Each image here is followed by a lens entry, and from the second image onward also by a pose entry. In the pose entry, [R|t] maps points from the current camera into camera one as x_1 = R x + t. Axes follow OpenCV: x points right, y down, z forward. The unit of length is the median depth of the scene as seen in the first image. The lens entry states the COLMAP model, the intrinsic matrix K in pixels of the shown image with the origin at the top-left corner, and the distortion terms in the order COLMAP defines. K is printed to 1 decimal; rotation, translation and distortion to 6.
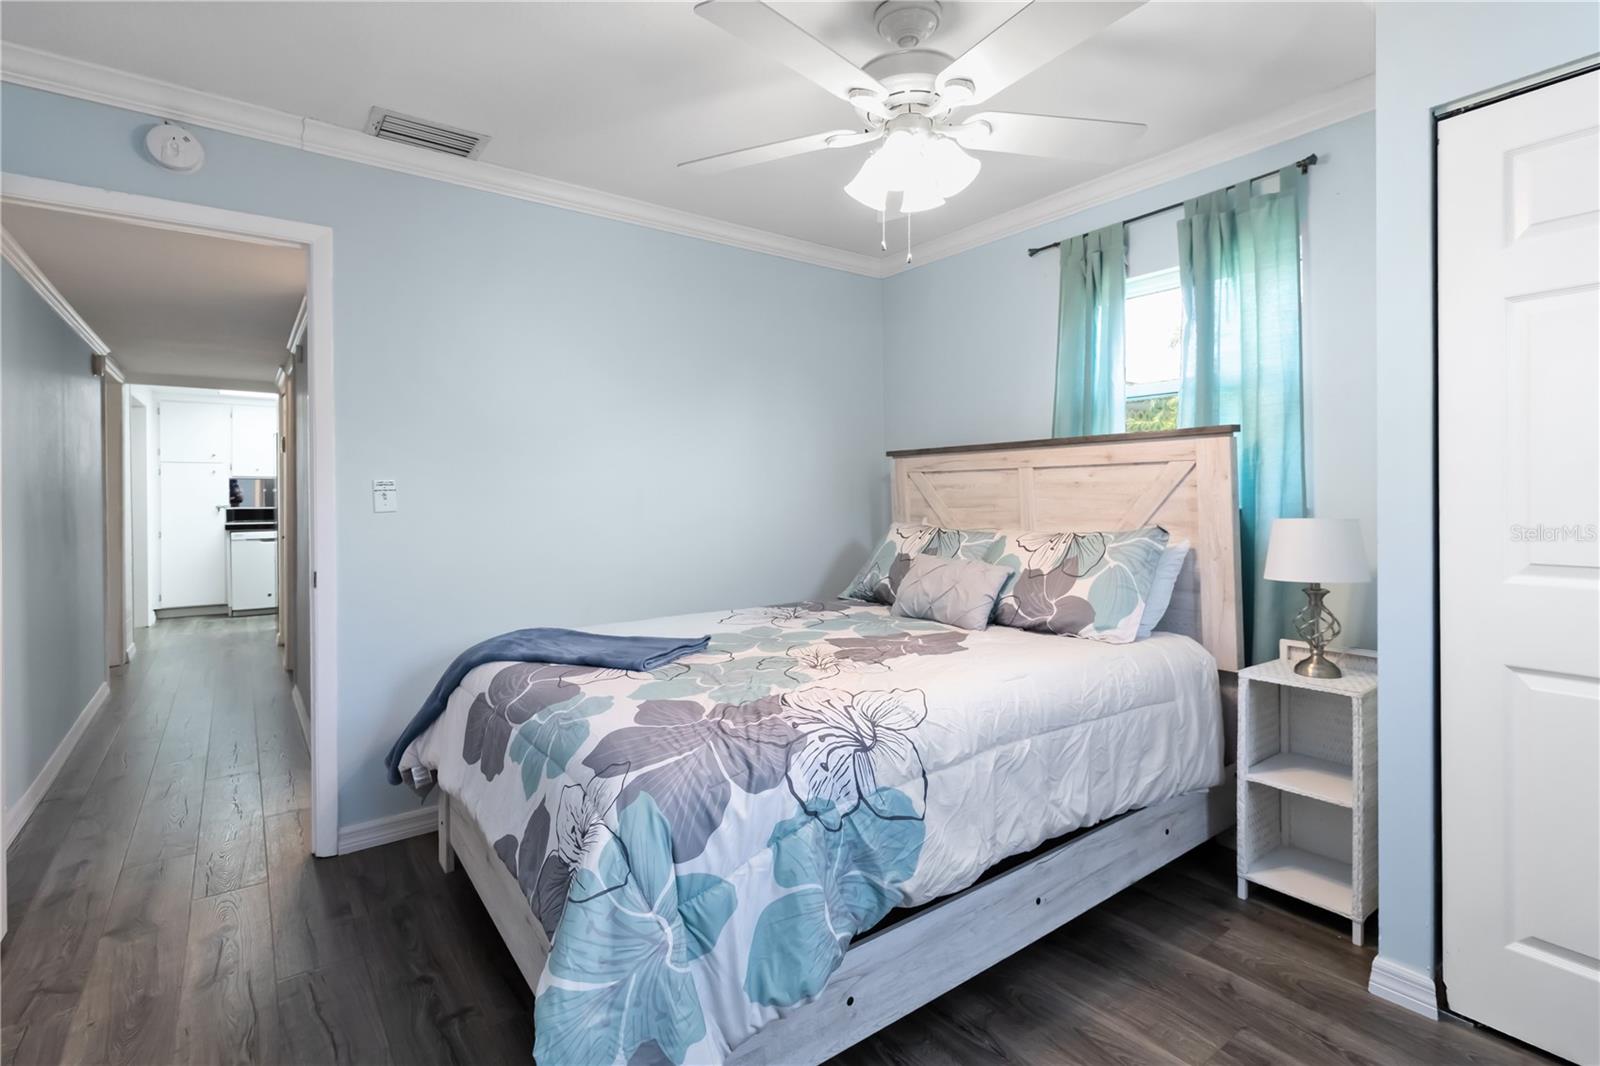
lens RADIAL K [[744.6, 0, 801.7], [0, 744.6, 503.4], [0, 0, 1]] dist [0.002912, -0.000143]
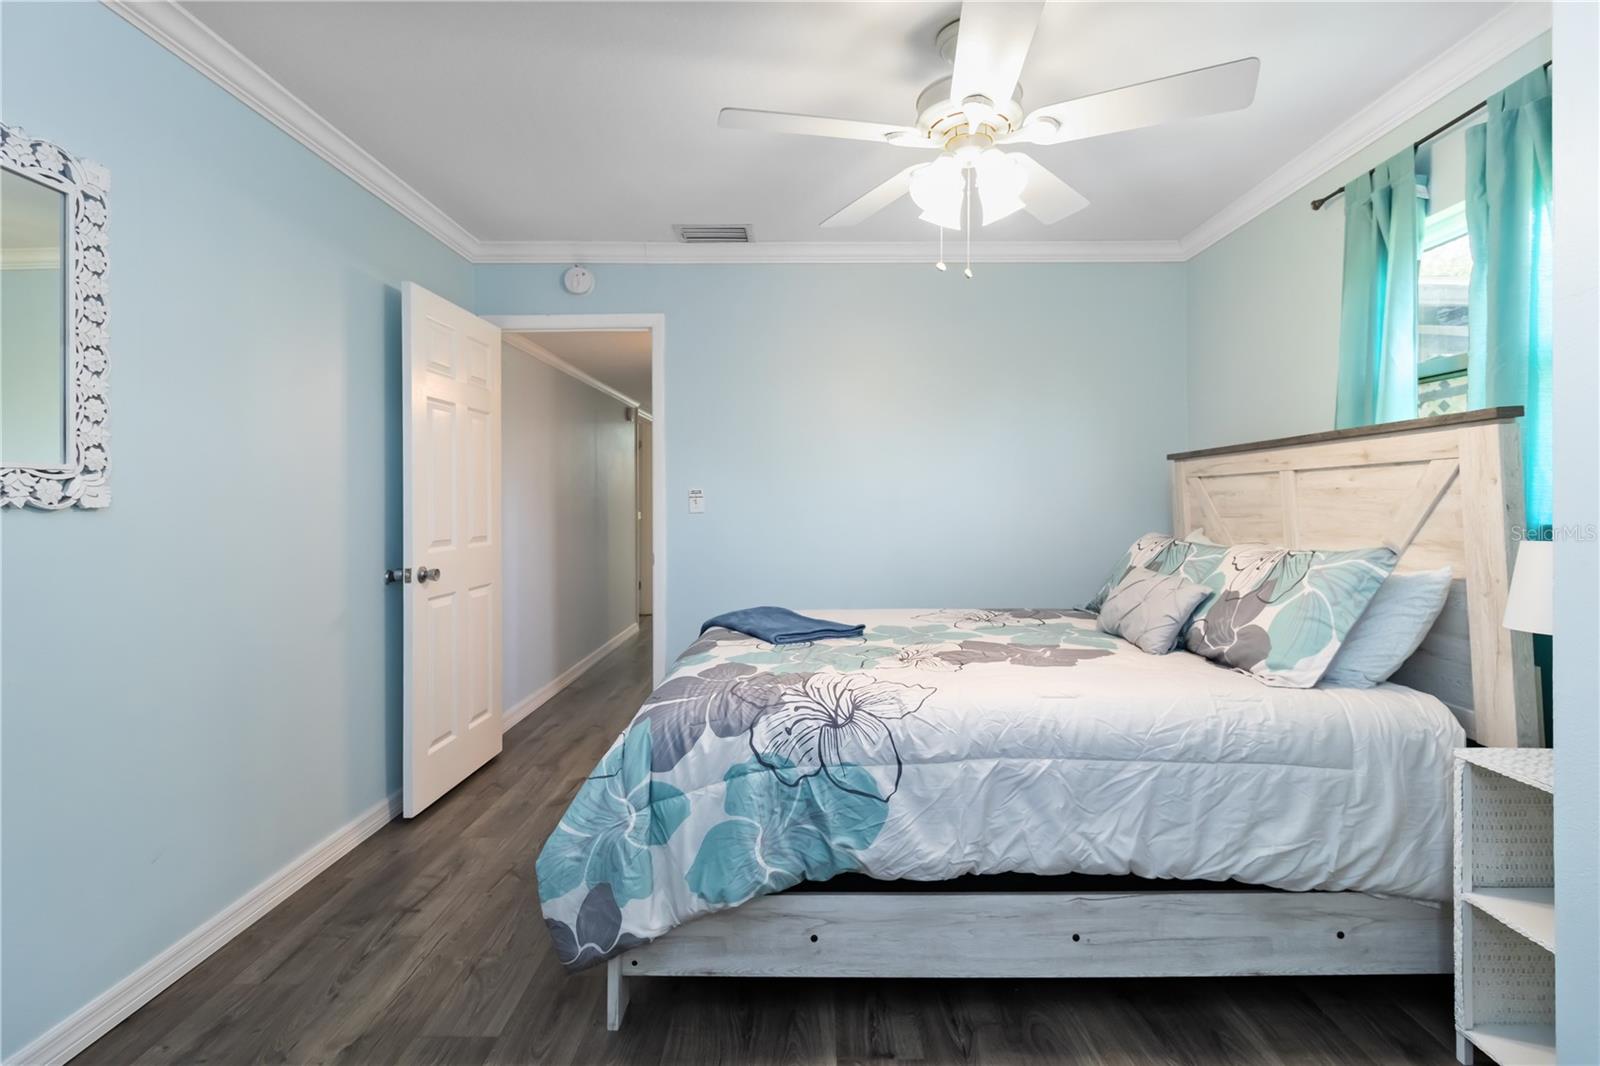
lens RADIAL K [[744.6, 0, 831.3], [0, 744.6, 504.3], [0, 0, 1]] dist [0.002912, -0.000143]
pose [[0.805630, 0.006345, -0.592385, 0.622046], [-0.008977, 0.999959, -0.001498, -0.007372], [0.592351, 0.006524, 0.805653, 0.058864]]
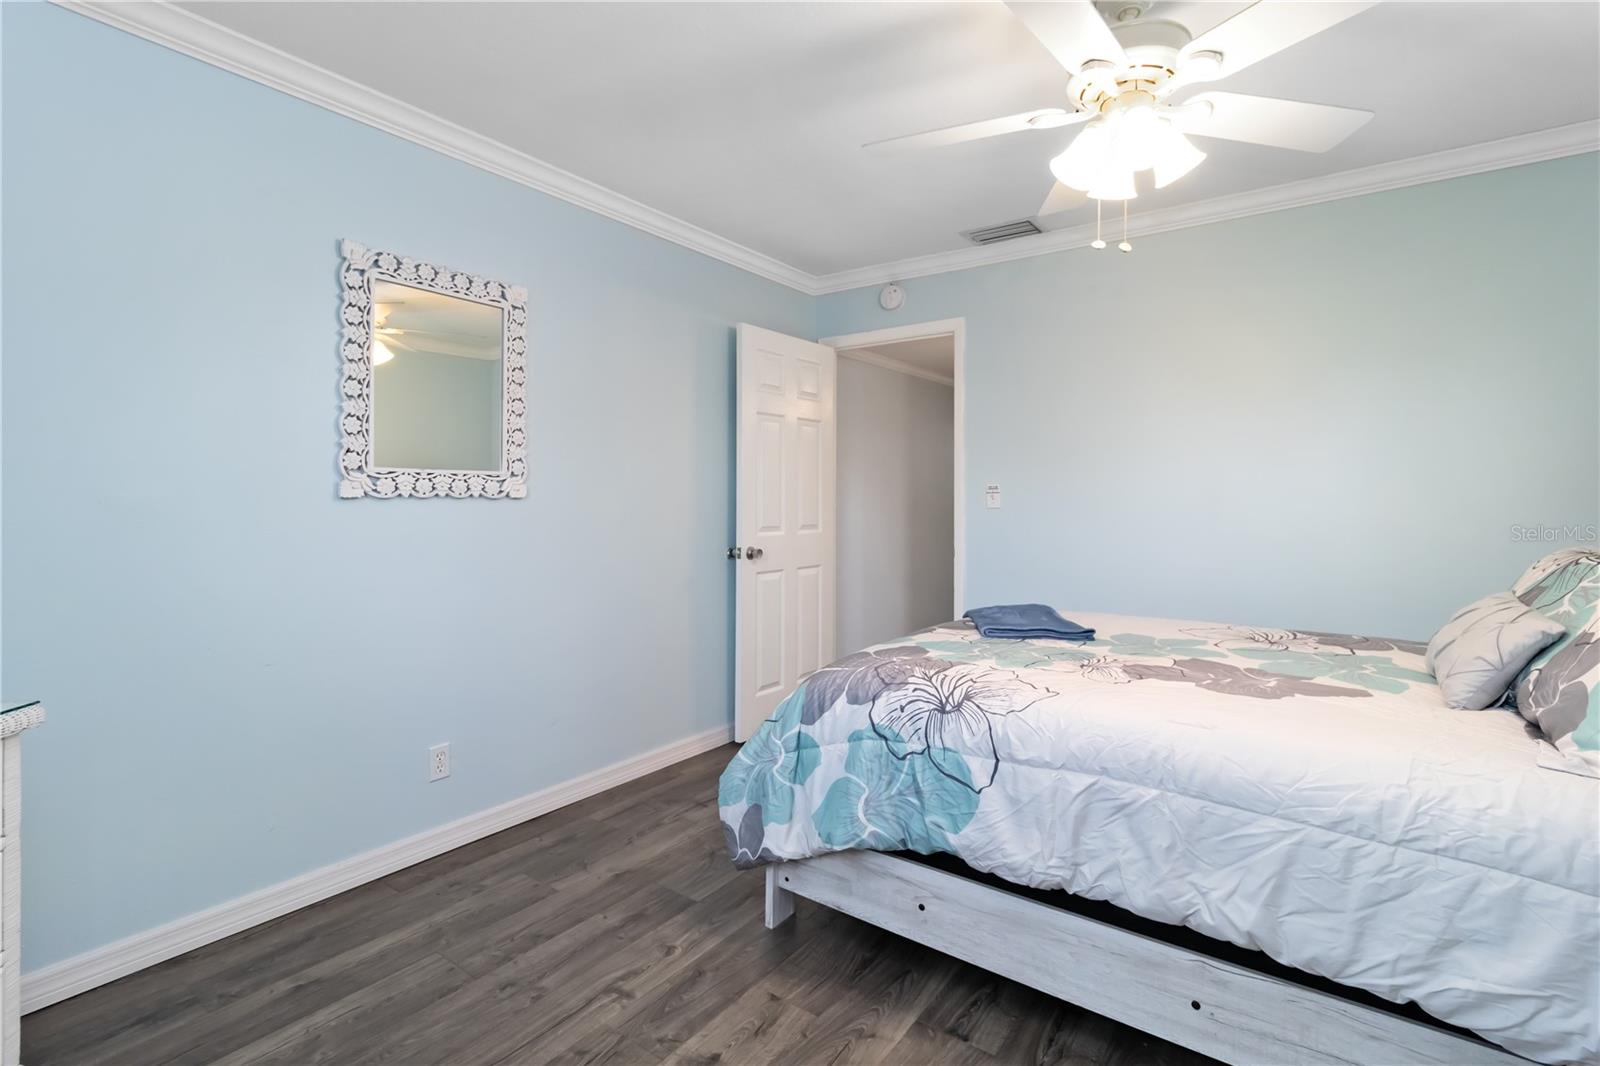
lens RADIAL K [[744.6, 0, 816.8], [0, 744.6, 502.6], [0, 0, 1]] dist [0.002912, -0.000143]
pose [[0.319224, 0.014576, -0.947567, 0.945929], [-0.017347, 0.999804, 0.009535, -0.011219], [0.947521, 0.013394, 0.319414, 0.346570]]
